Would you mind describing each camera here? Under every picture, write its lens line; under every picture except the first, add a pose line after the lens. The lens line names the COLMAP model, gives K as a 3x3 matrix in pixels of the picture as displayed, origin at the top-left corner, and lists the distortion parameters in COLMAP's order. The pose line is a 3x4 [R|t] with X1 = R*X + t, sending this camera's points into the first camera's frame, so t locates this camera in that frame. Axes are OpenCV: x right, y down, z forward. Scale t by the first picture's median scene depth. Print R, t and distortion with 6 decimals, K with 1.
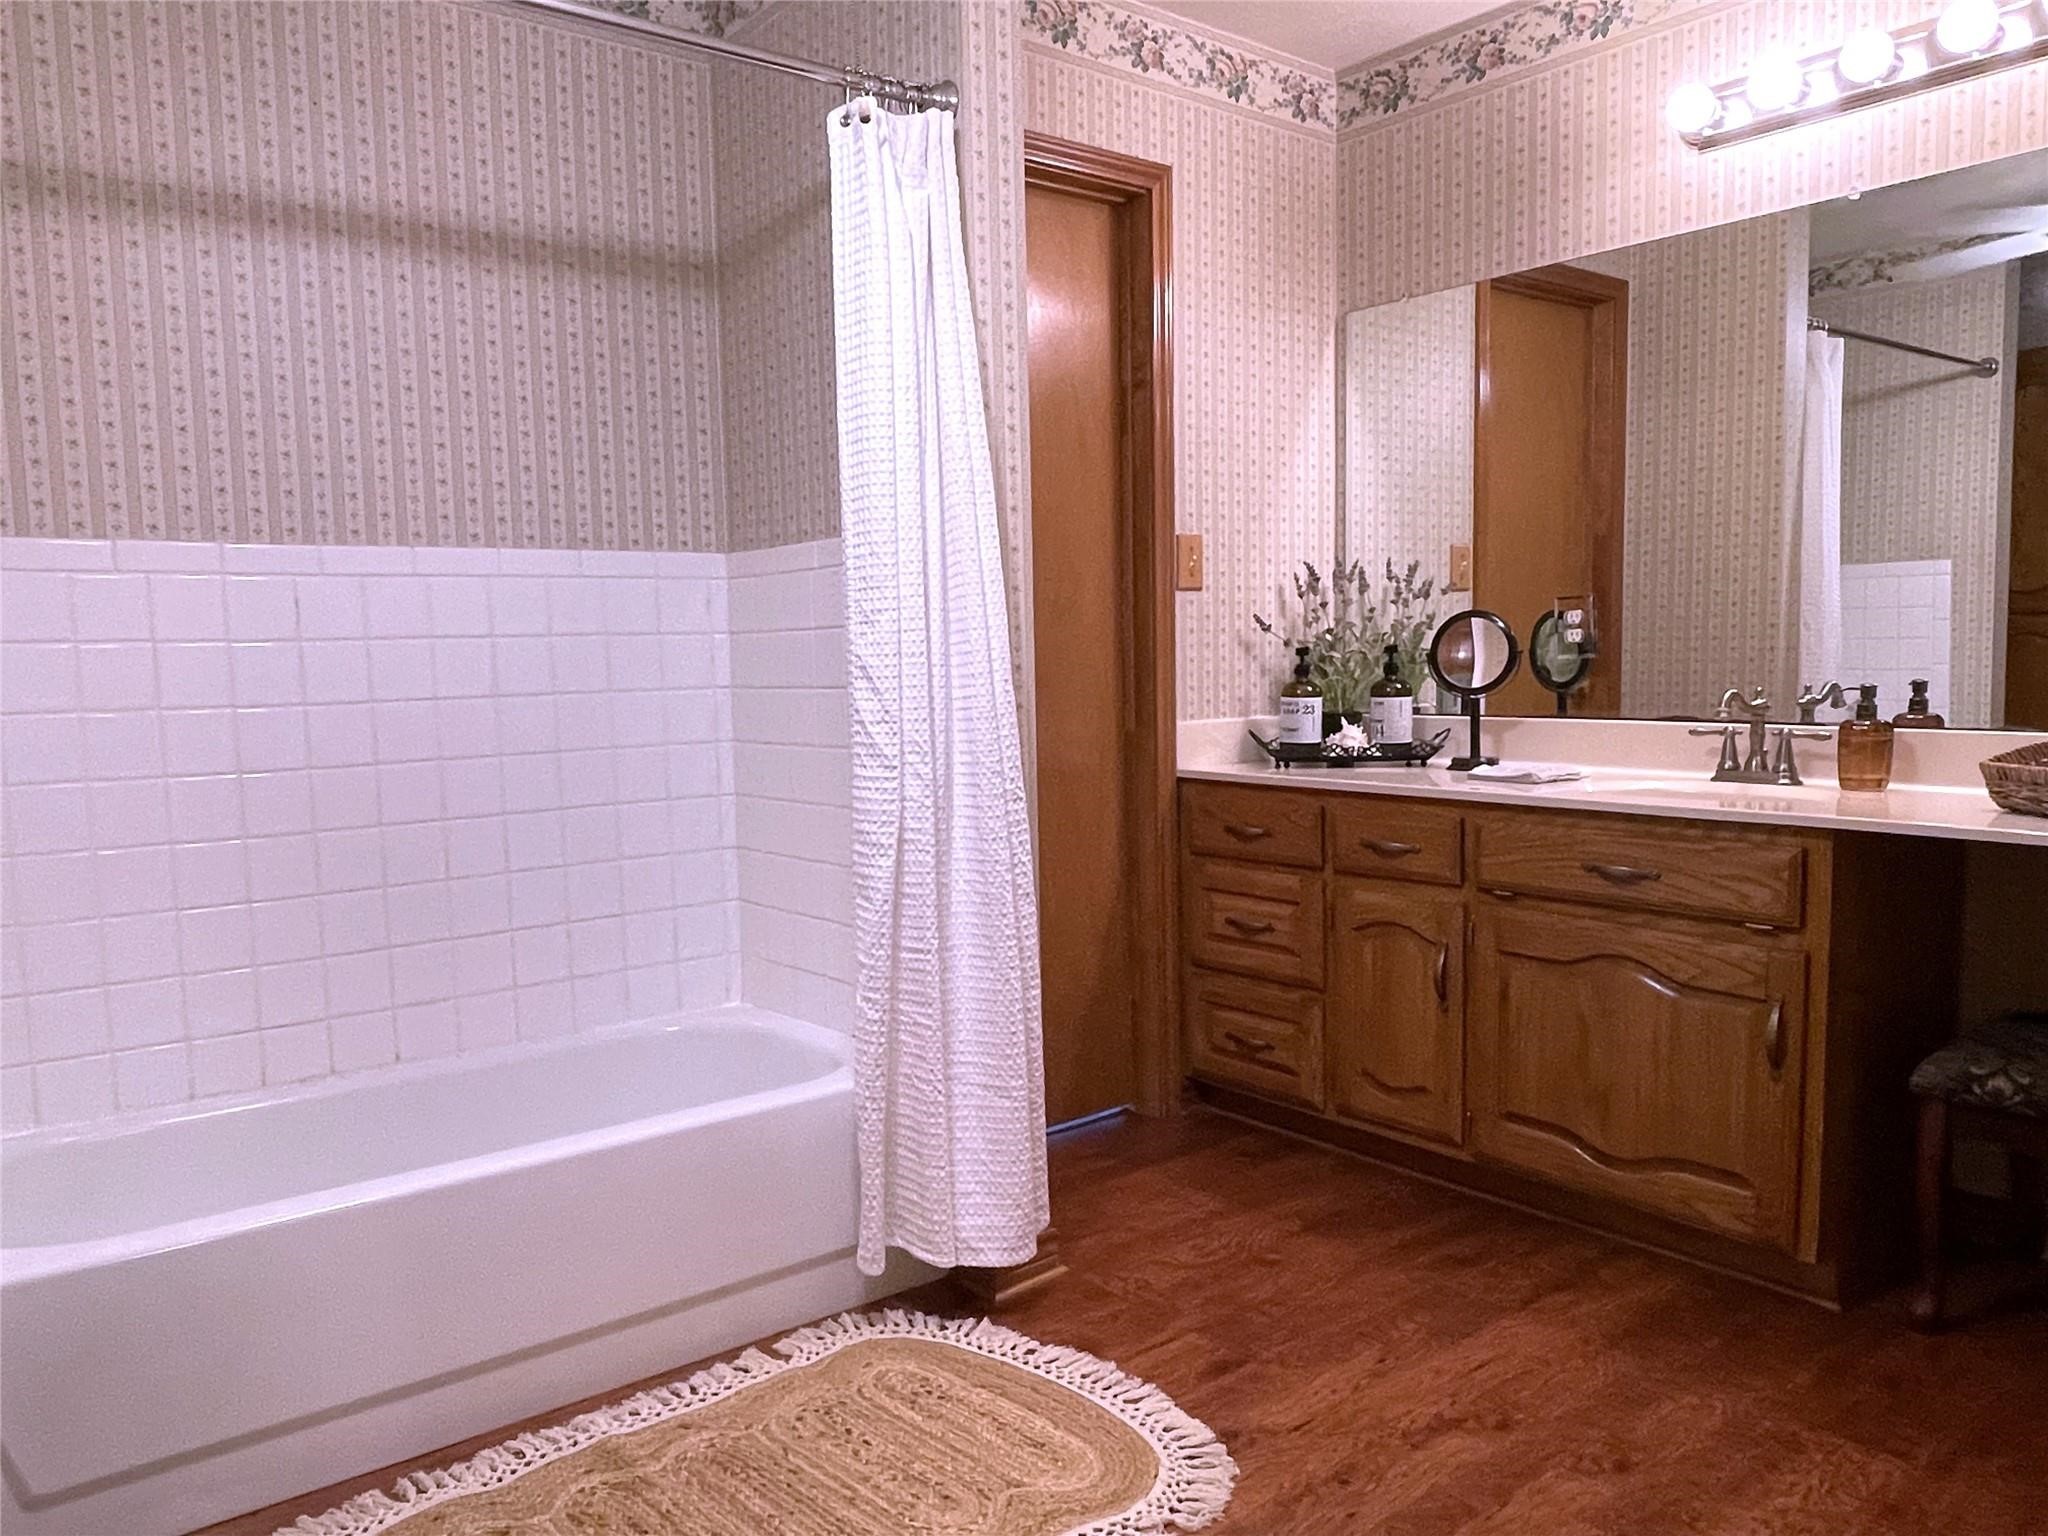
lens RADIAL K [[1466.5, 0, 1023.9], [0, 1466.5, 795.8], [0, 0, 1]] dist [0.017150, -0.032969]
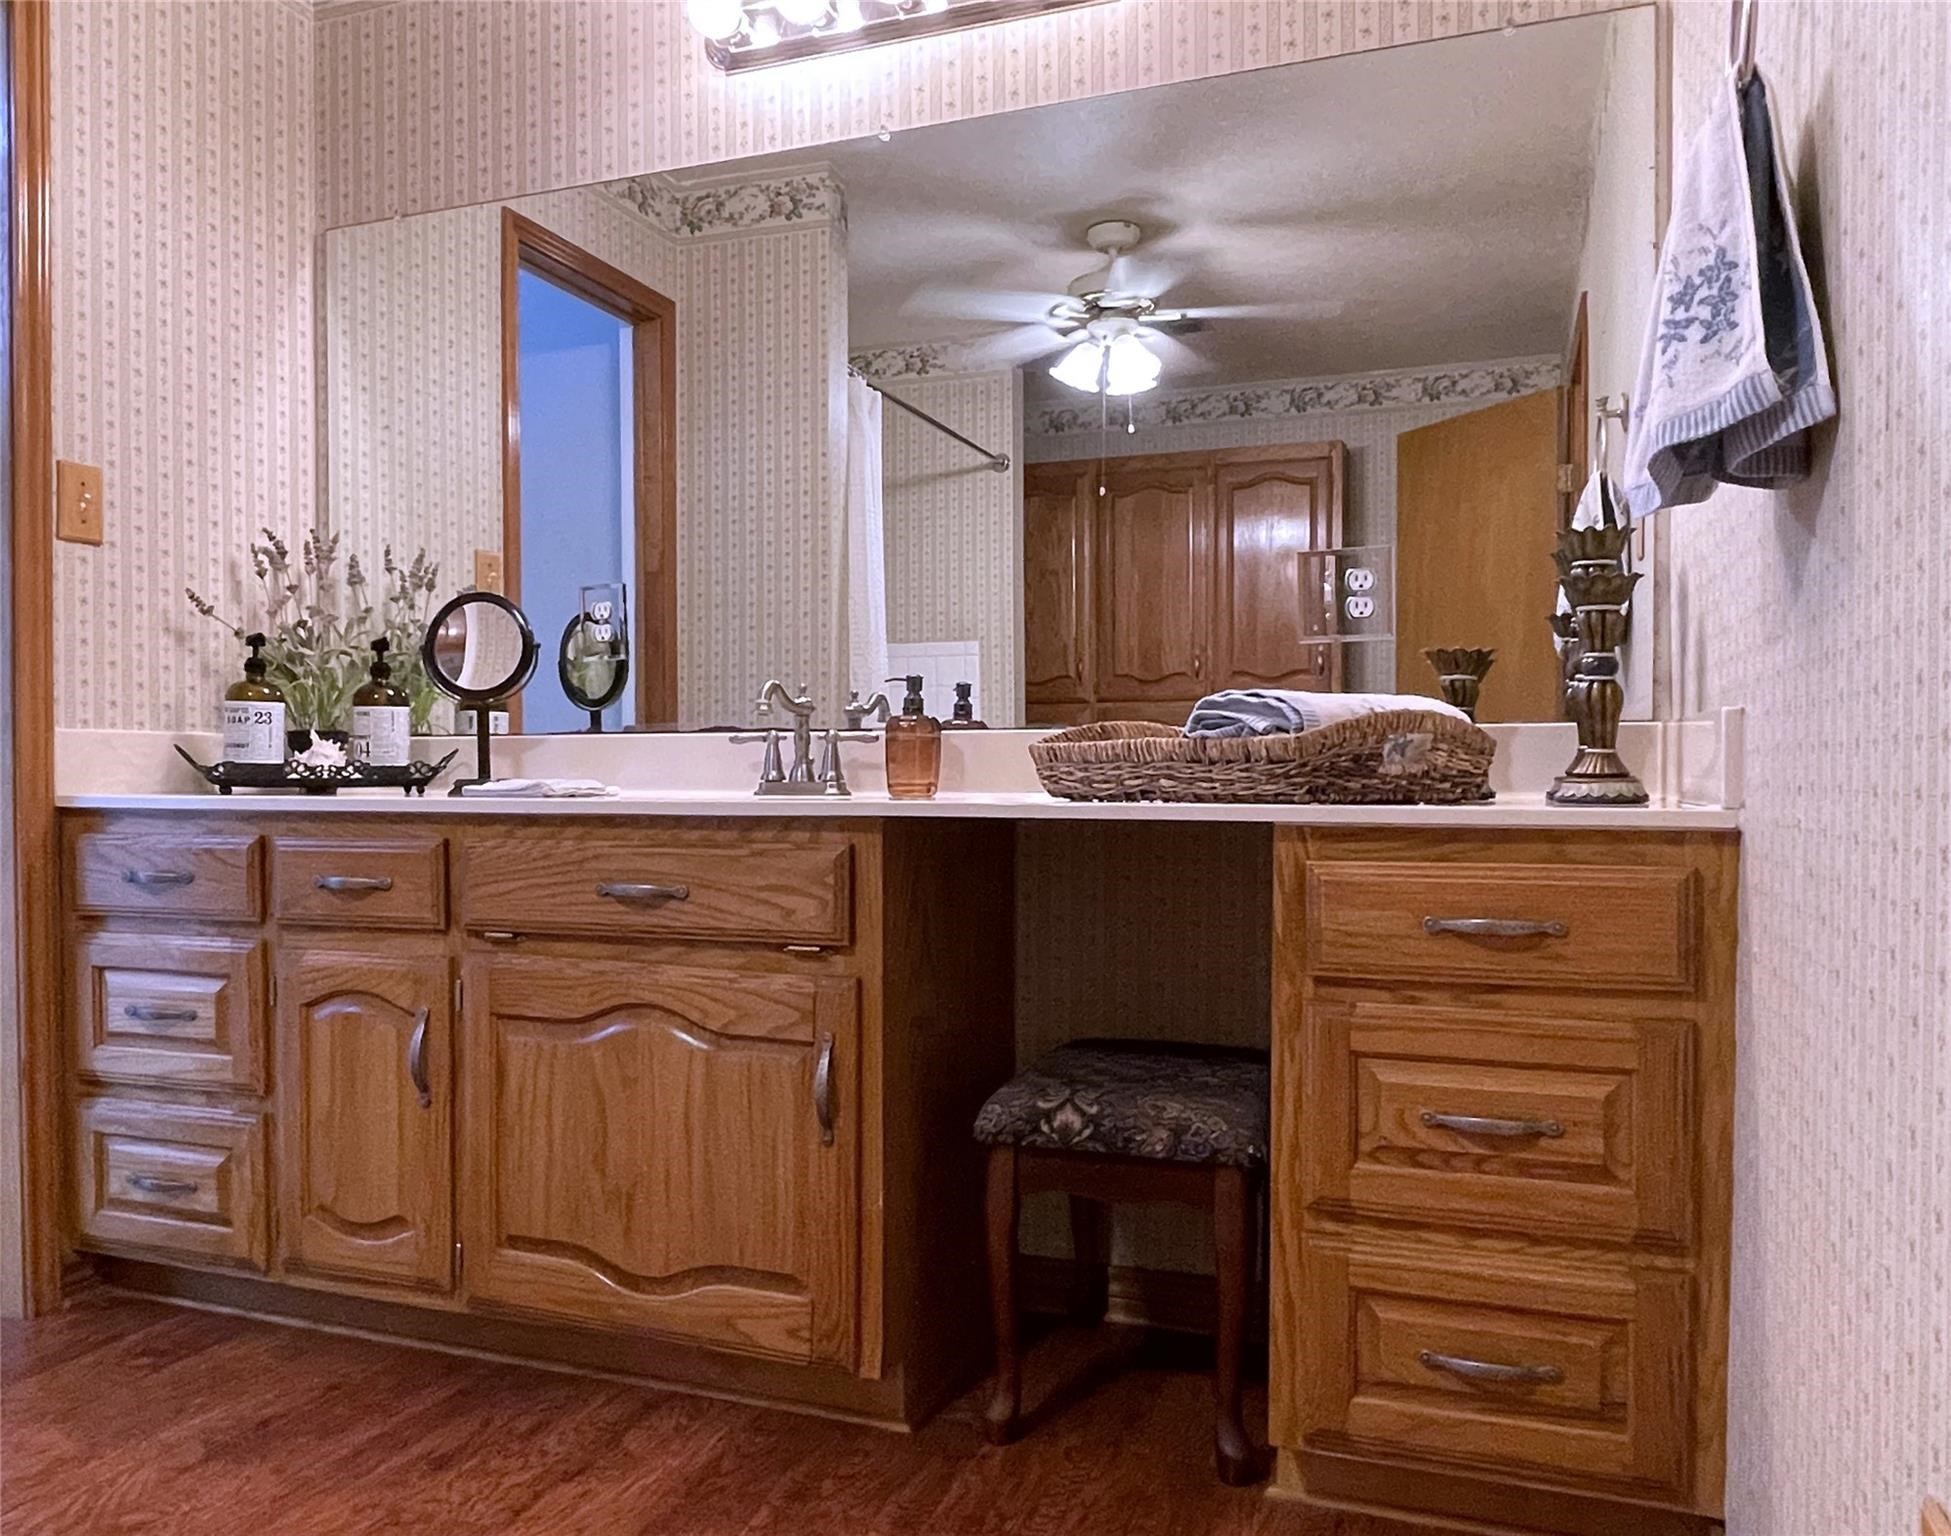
lens RADIAL K [[1460.6, 0, 921.4], [0, 1460.6, 767.0], [0, 0, 1]] dist [-0.004240, 0.000657]
pose [[0.864954, 0.021437, 0.501394, 0.131709], [0.033431, 0.994407, -0.100187, 0.059896], [-0.500737, 0.103420, 0.859399, 0.234787]]
